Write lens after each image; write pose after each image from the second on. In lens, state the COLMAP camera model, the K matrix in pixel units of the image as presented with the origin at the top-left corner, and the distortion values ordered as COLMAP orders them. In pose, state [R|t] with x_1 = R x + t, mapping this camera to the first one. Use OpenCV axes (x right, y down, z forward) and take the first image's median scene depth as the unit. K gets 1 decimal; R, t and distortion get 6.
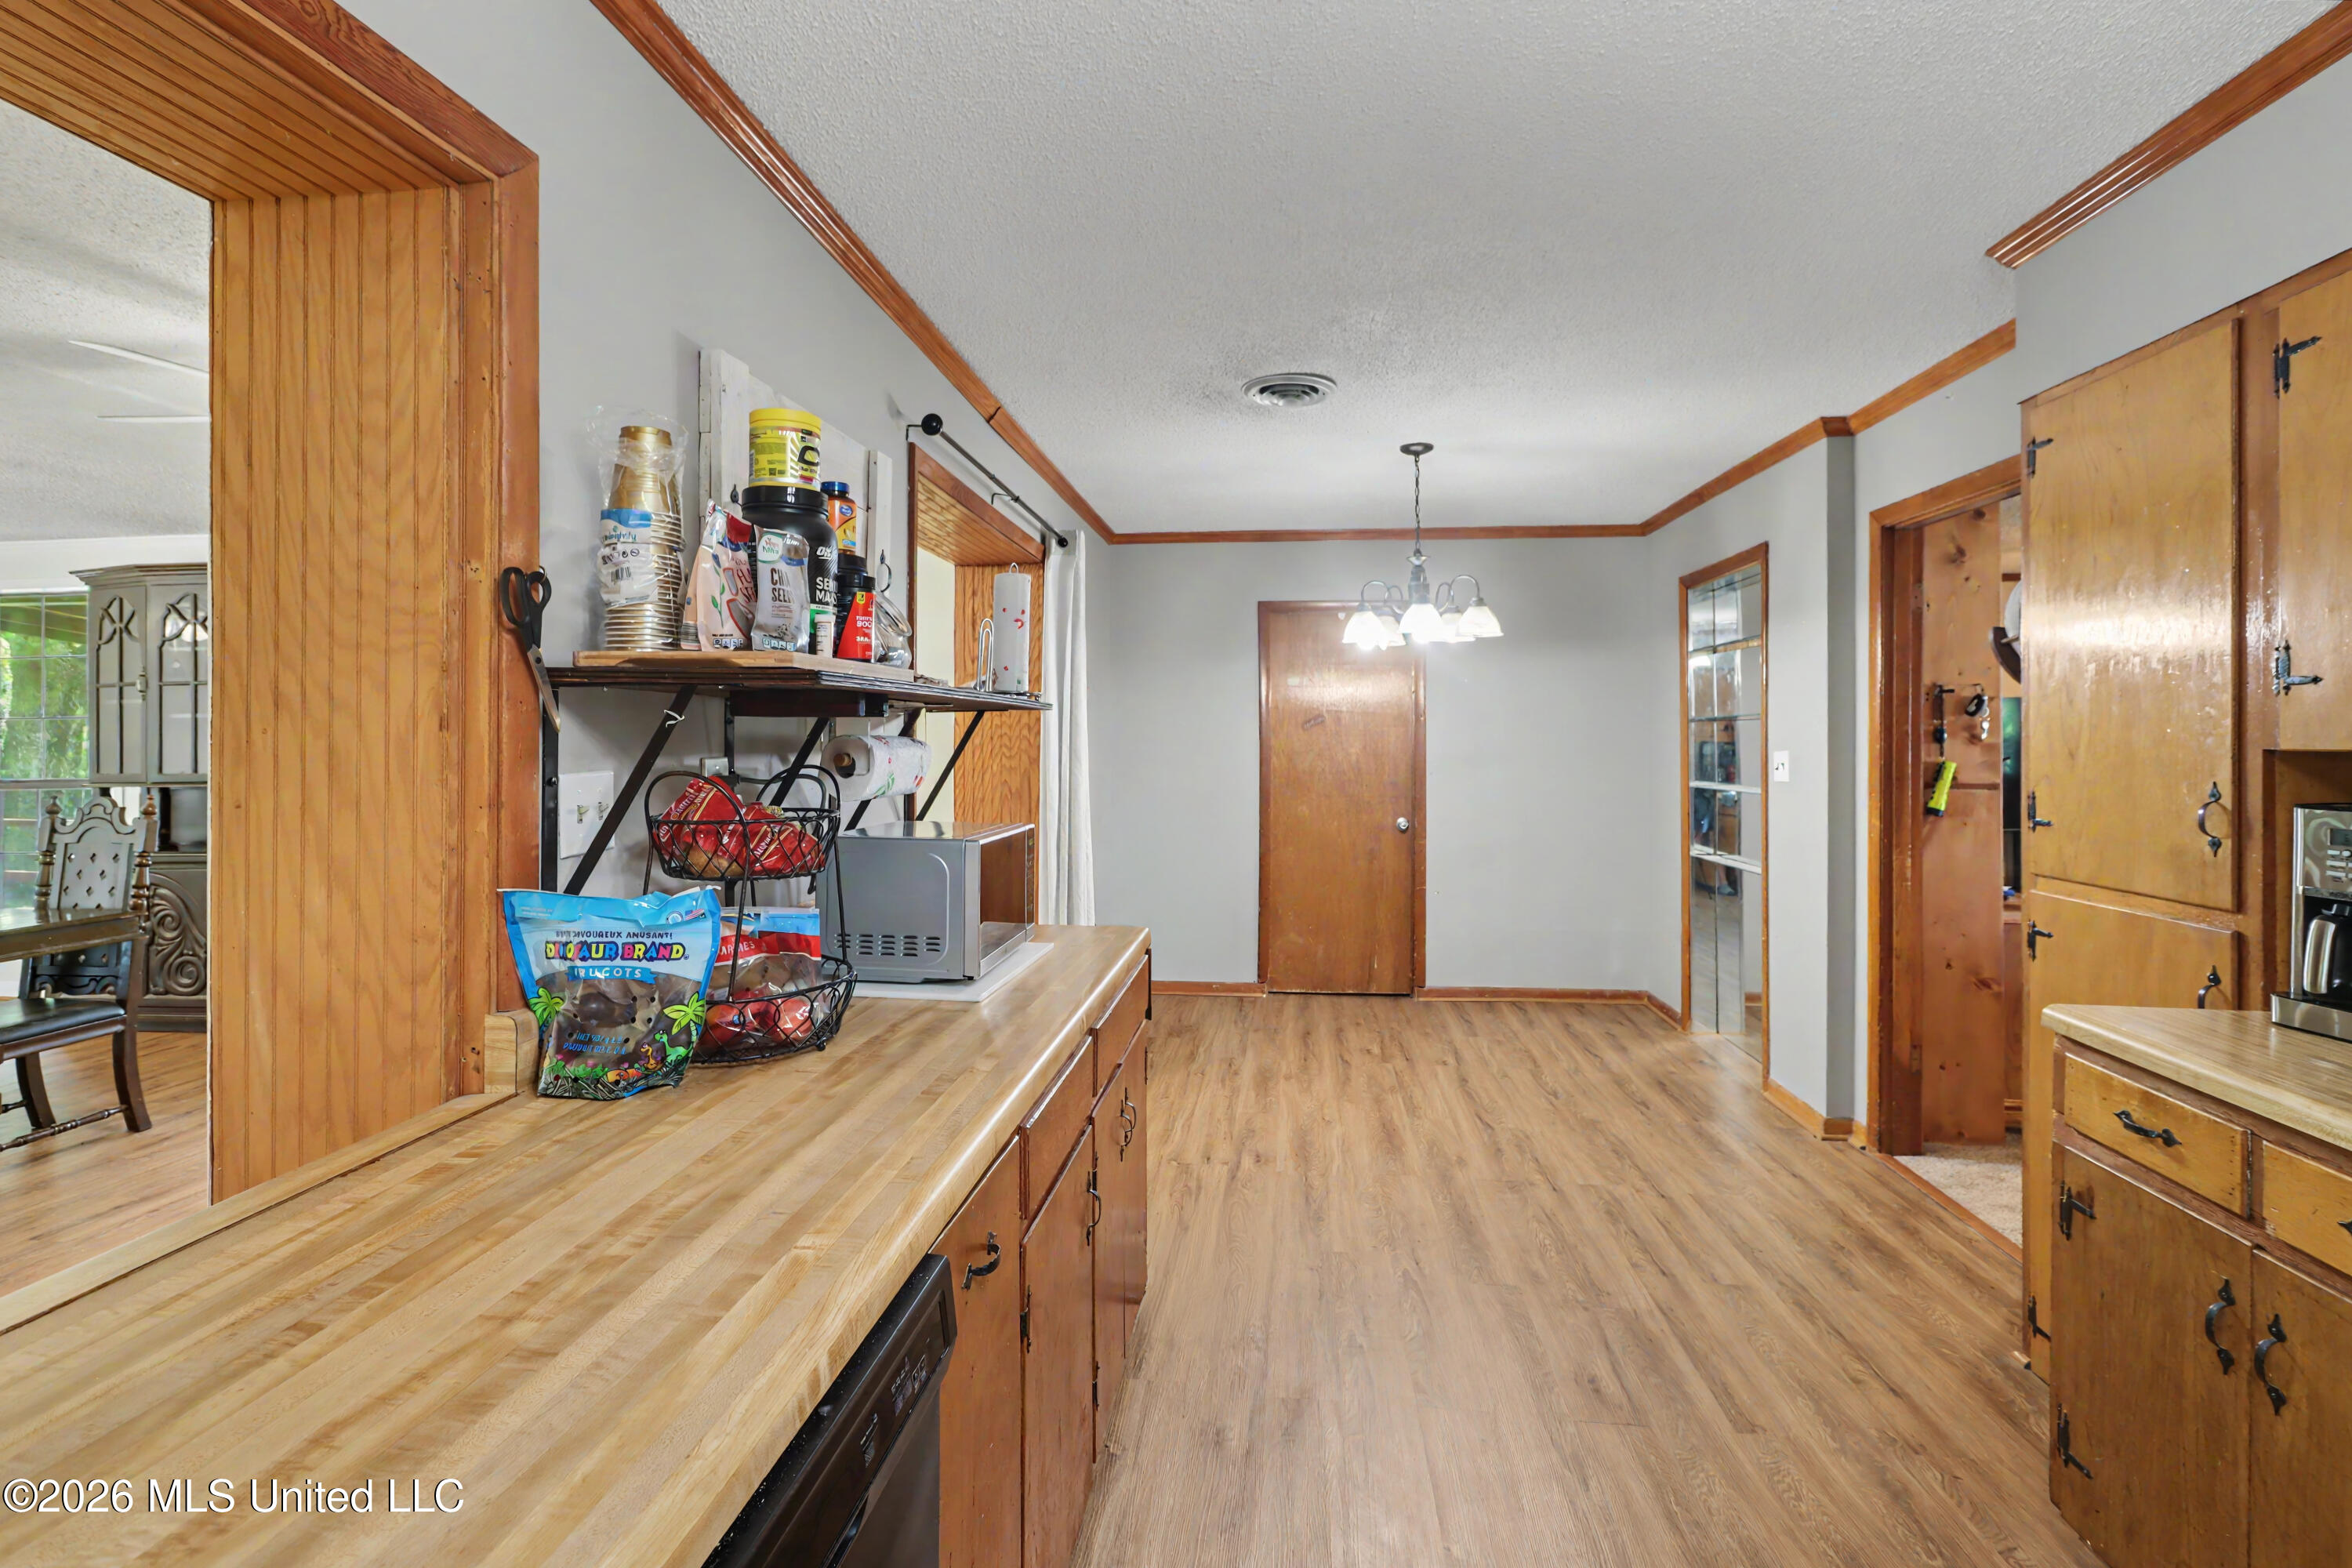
lens RADIAL K [[1122.1, 0, 1151.2], [0, 1122.1, 722.5], [0, 0, 1]] dist [0.001923, 0.004968]
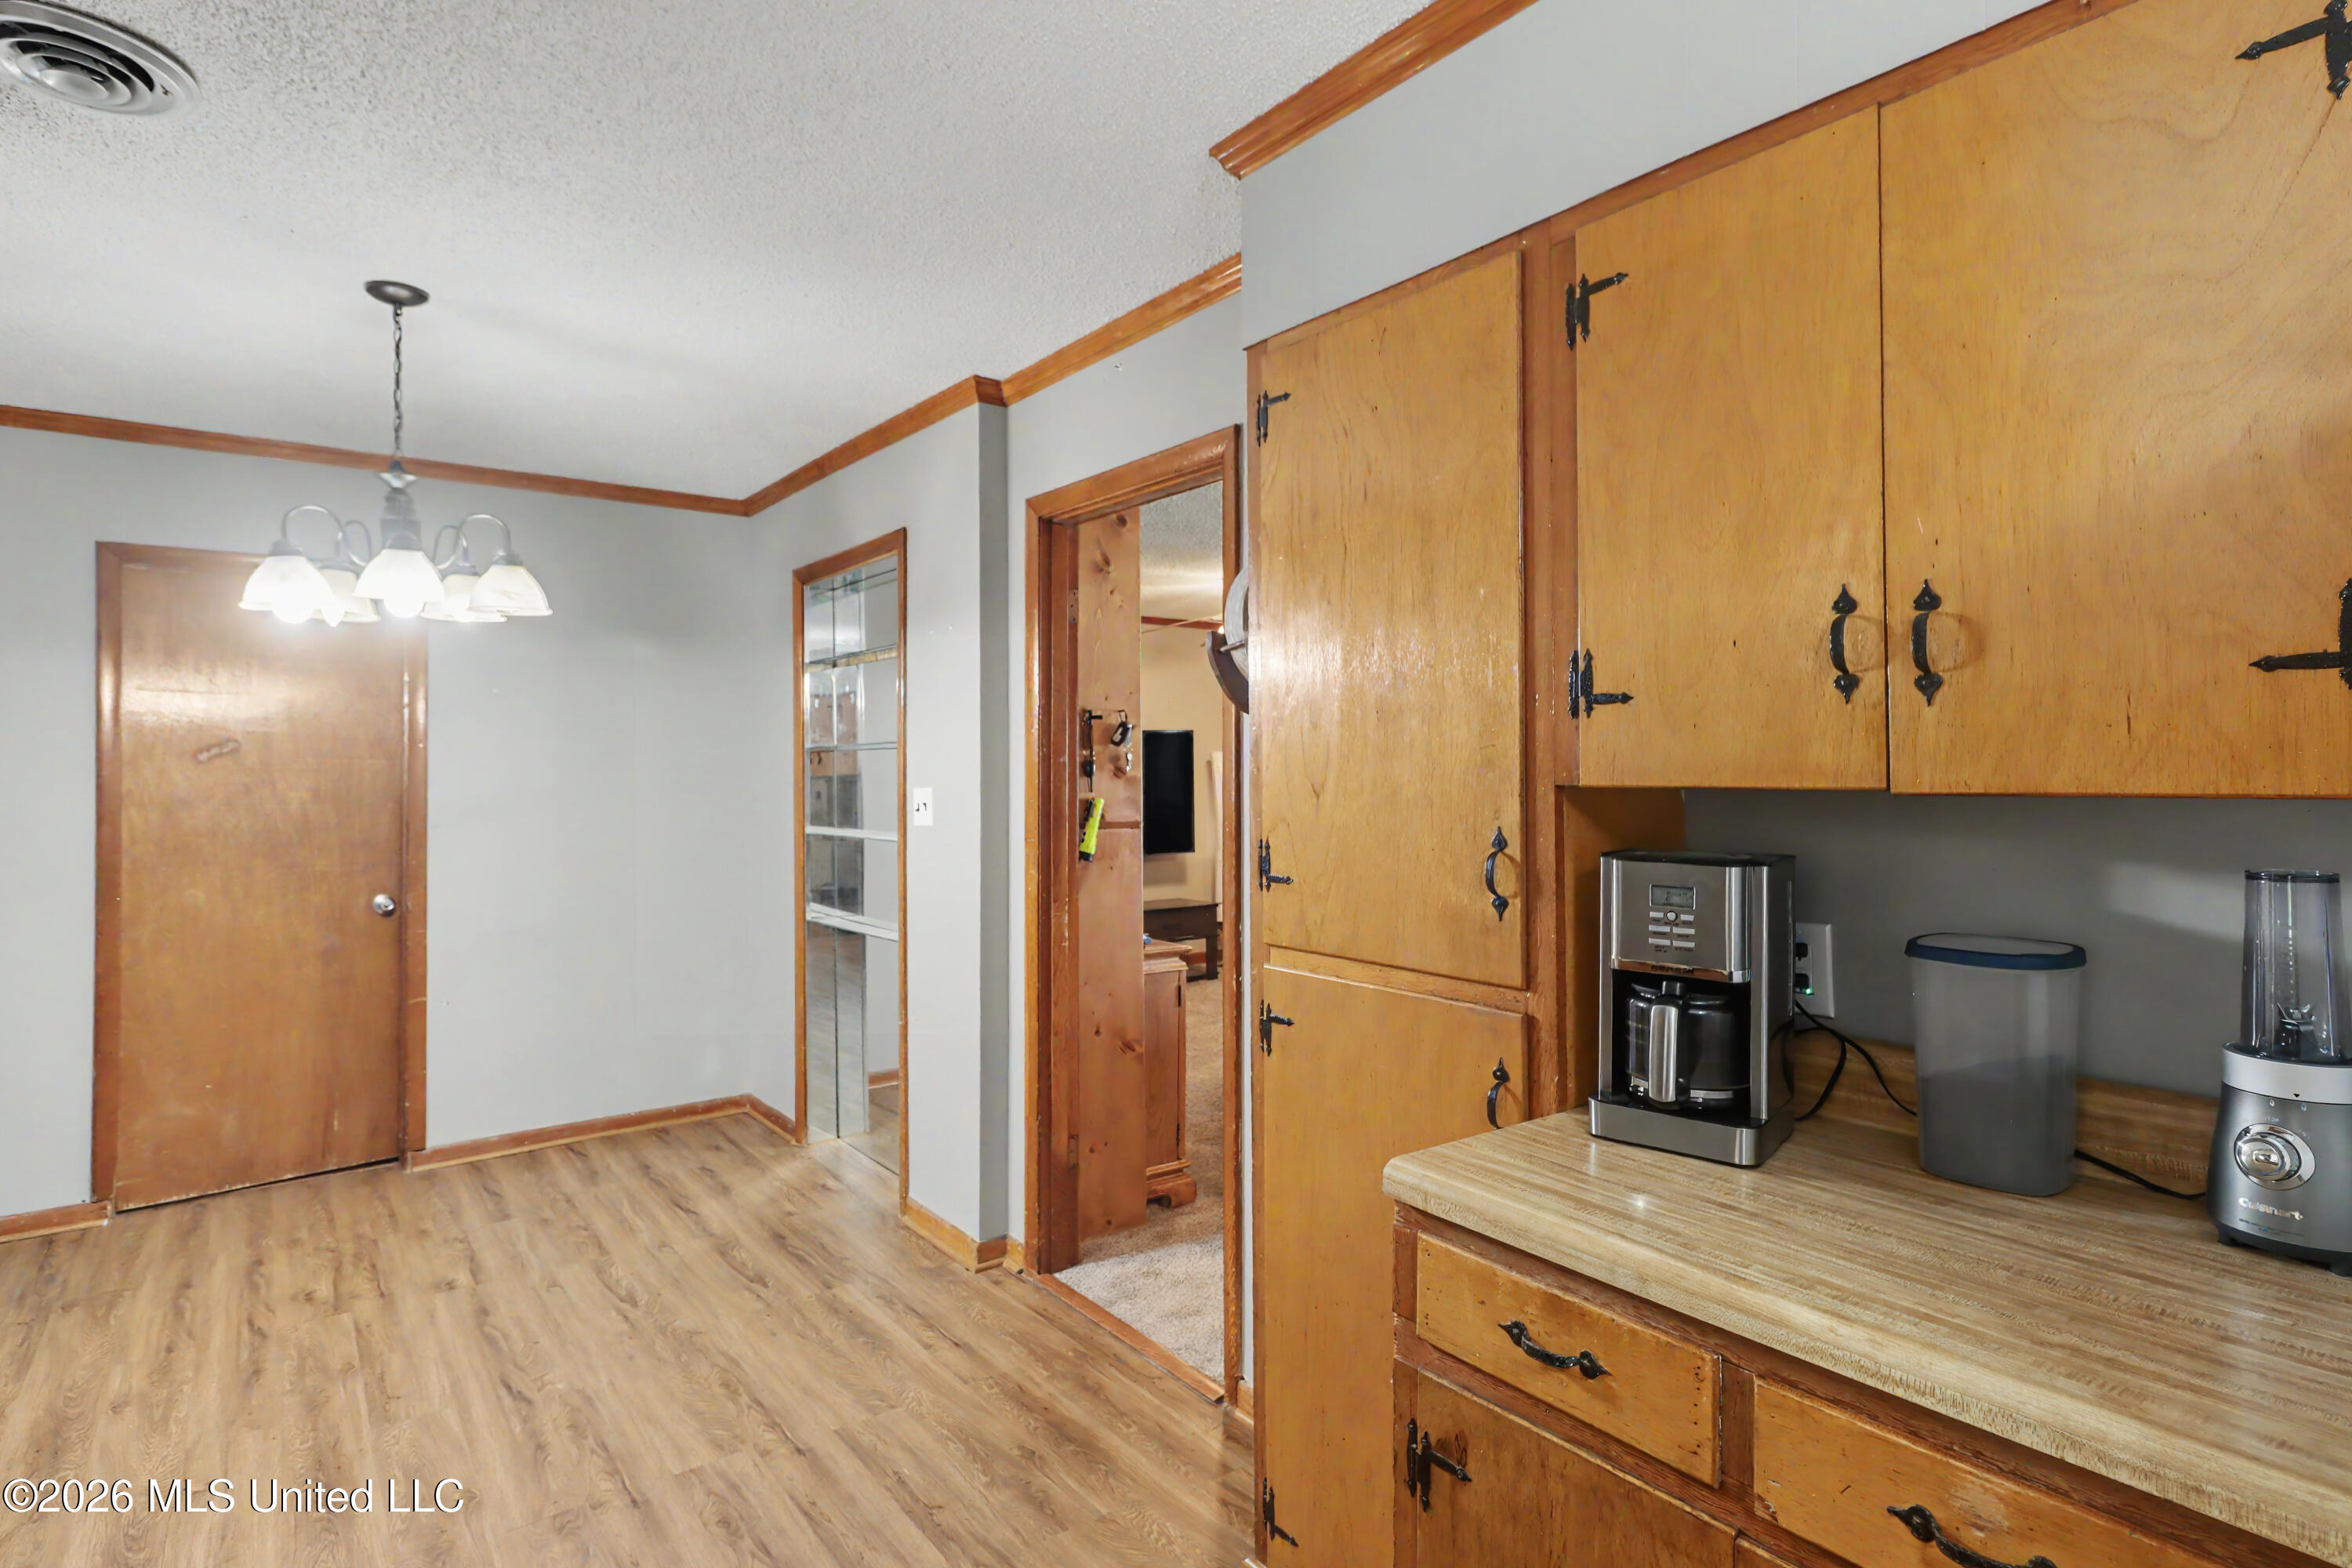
lens RADIAL K [[1213.6, 0, 1190.1], [0, 1213.6, 760.9], [0, 0, 1]] dist [-0.000640, -0.000934]
pose [[0.709062, 0.000728, 0.705146, 0.094228], [-0.004803, 0.999981, 0.003797, 0.002191], [-0.705130, -0.006079, 0.709052, 0.281036]]
